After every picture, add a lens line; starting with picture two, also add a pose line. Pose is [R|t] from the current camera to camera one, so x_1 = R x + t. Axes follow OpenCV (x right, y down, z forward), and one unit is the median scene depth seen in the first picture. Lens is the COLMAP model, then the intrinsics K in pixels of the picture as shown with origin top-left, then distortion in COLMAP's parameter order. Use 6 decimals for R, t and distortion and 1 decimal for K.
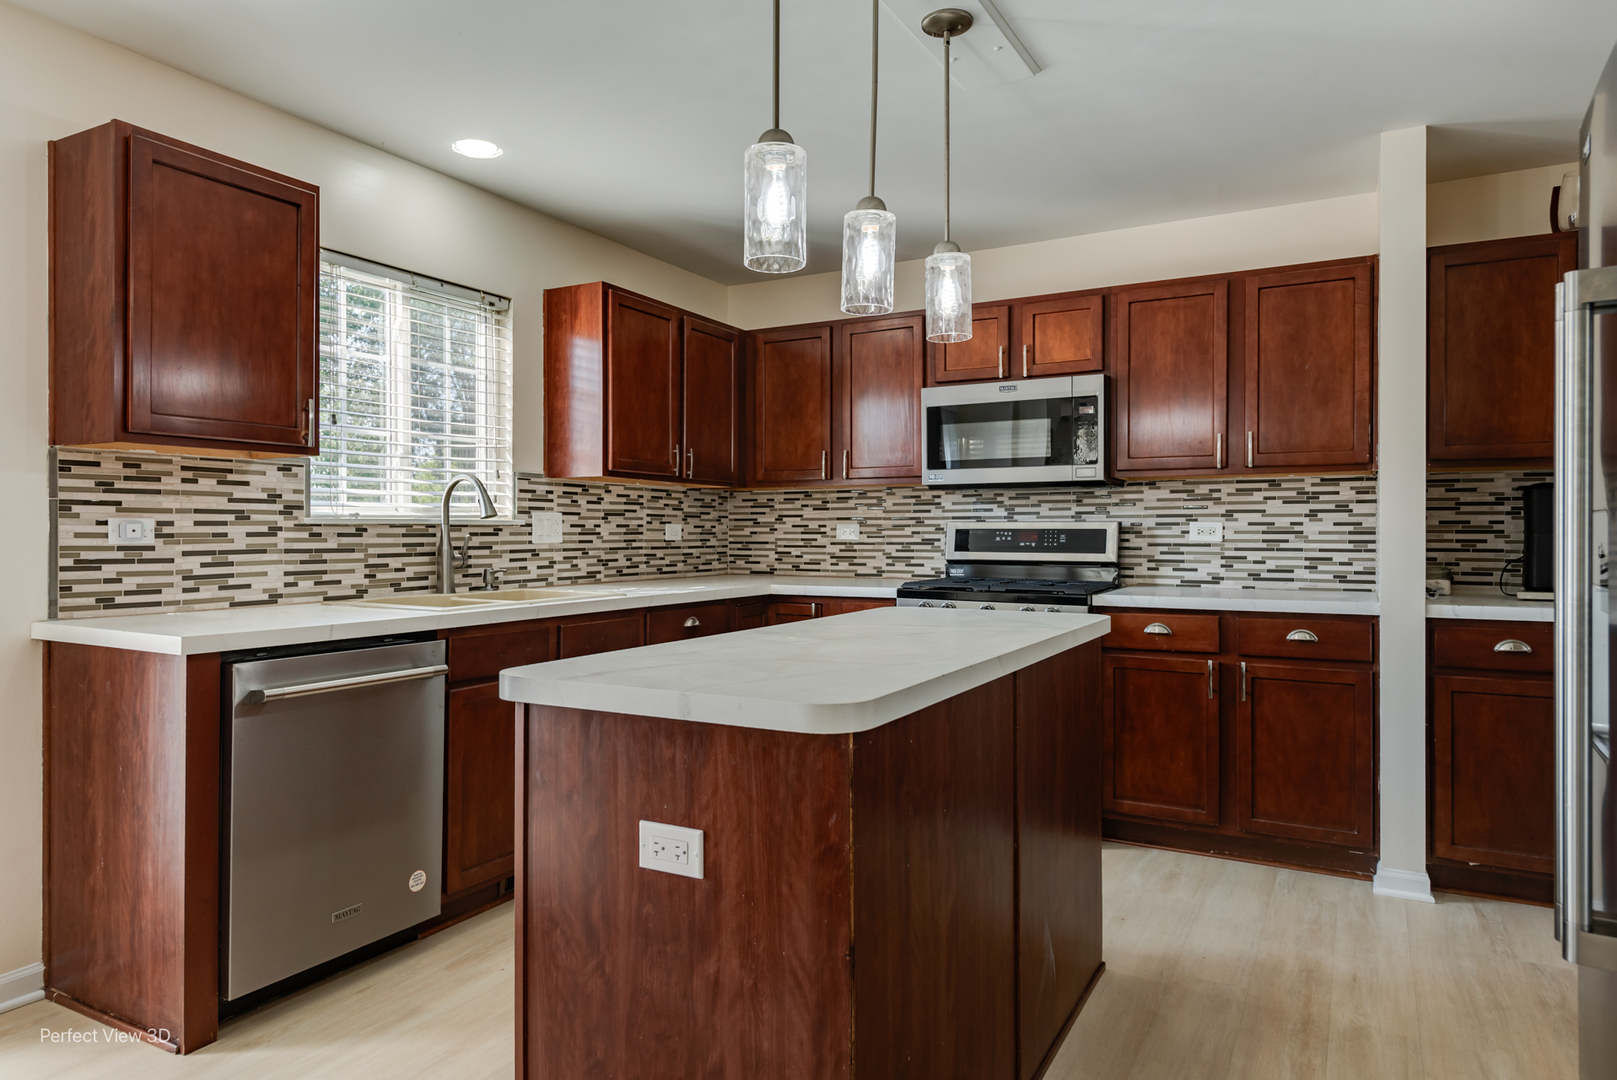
lens RADIAL K [[1008.8, 0, 778.6], [0, 1008.8, 528.5], [0, 0, 1]] dist [0.028205, -0.000214]
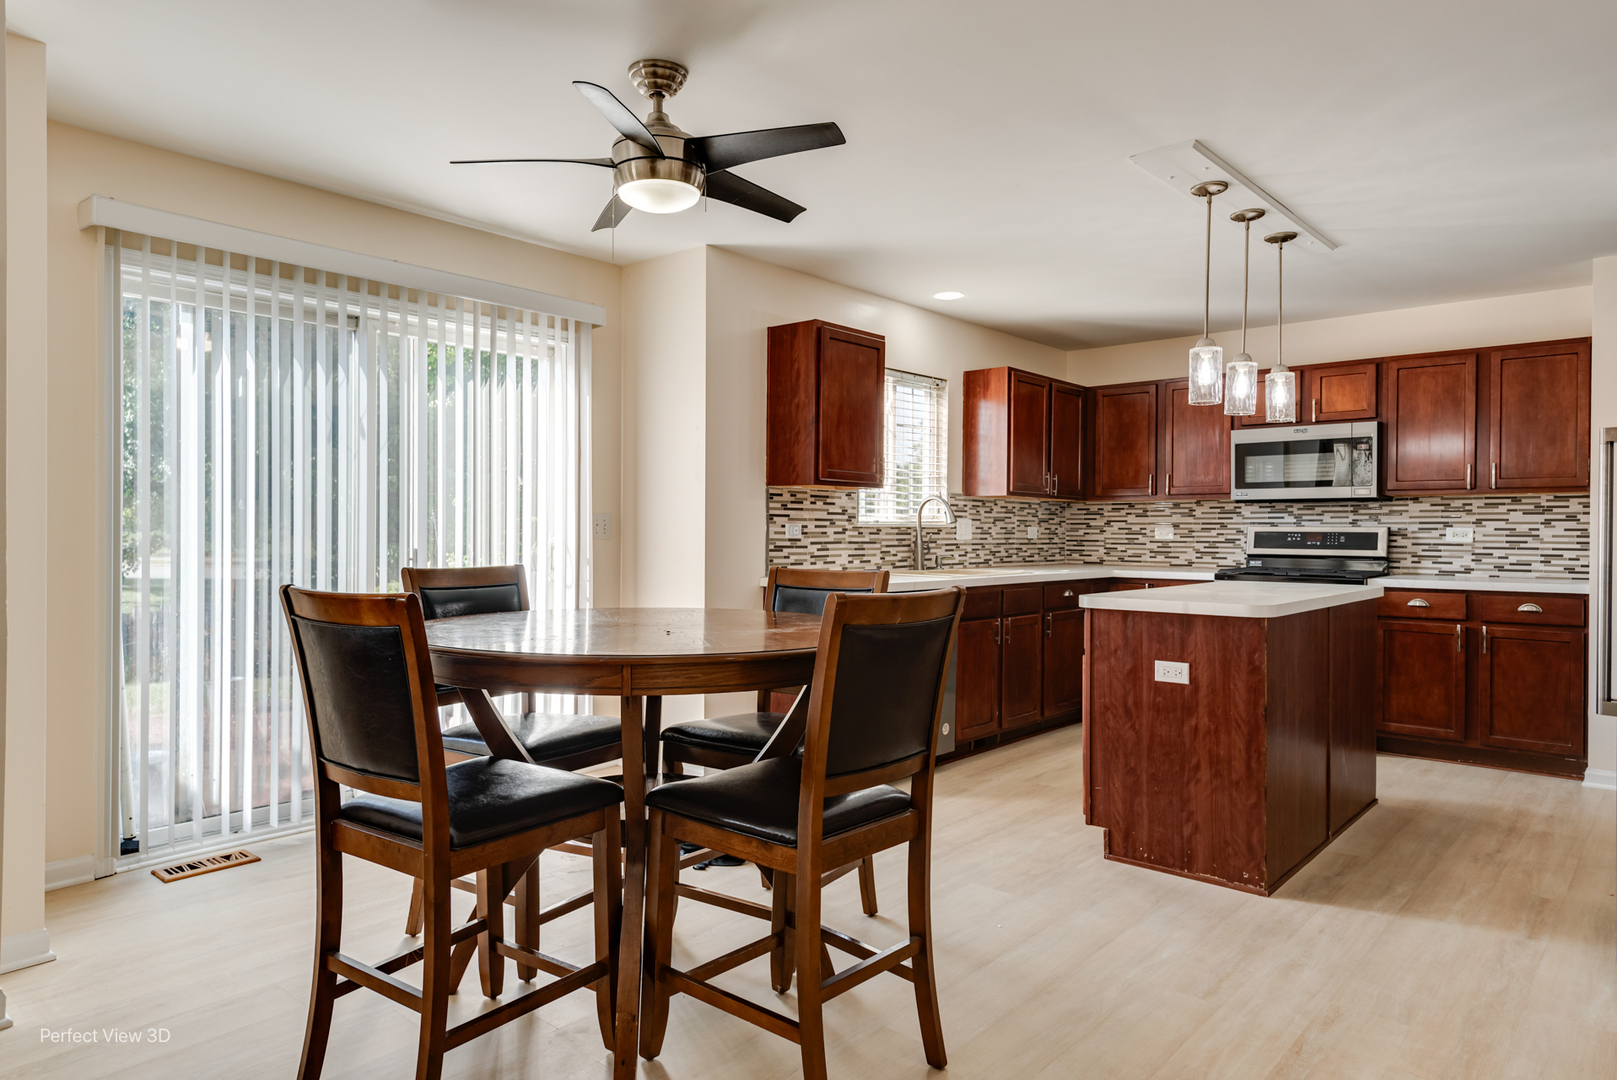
lens RADIAL K [[1012.6, 0, 768.7], [0, 1012.6, 532.4], [0, 0, 1]] dist [0.015092, -0.005050]
pose [[0.976235, 0.006073, -0.216628, -0.194651], [-0.005168, 0.999975, 0.004745, -0.001839], [0.216651, -0.003513, 0.976243, -0.557036]]
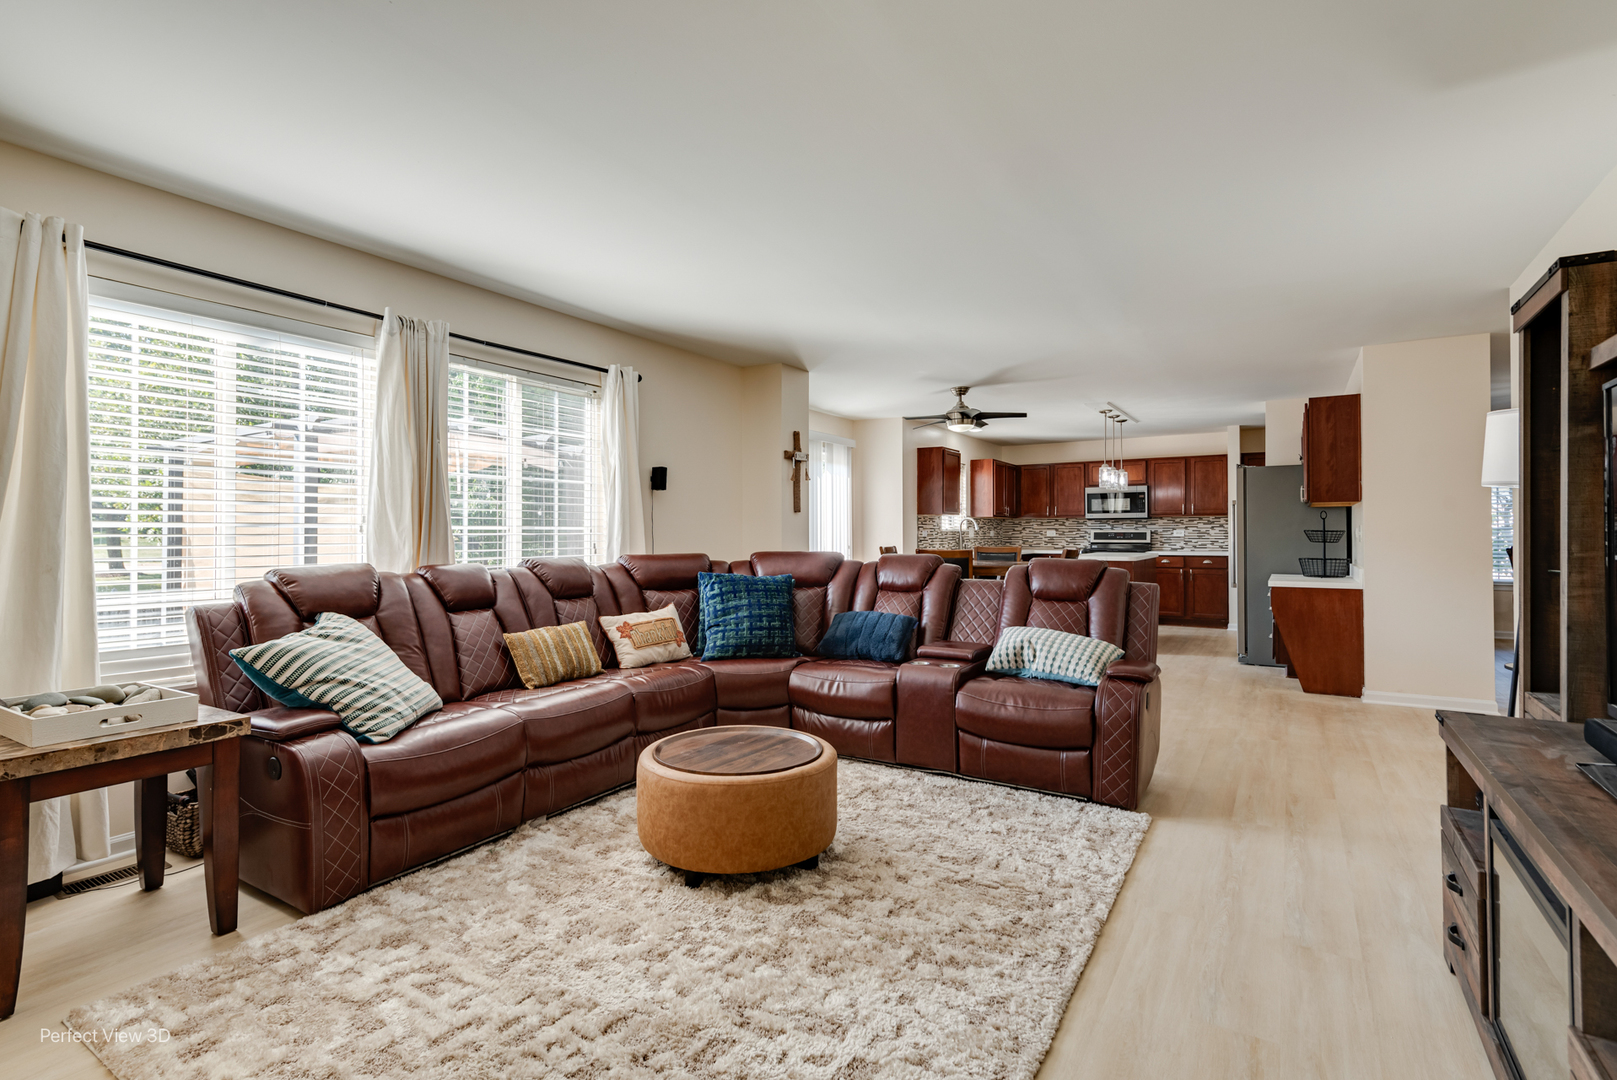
lens RADIAL K [[795.9, 0, 761.9], [0, 795.9, 523.1], [0, 0, 1]] dist [0.006925, -0.000906]
pose [[0.997681, -0.003600, -0.067961, -0.767515], [0.002931, 0.999946, -0.009938, -0.007464], [0.067994, 0.009715, 0.997638, -1.704862]]
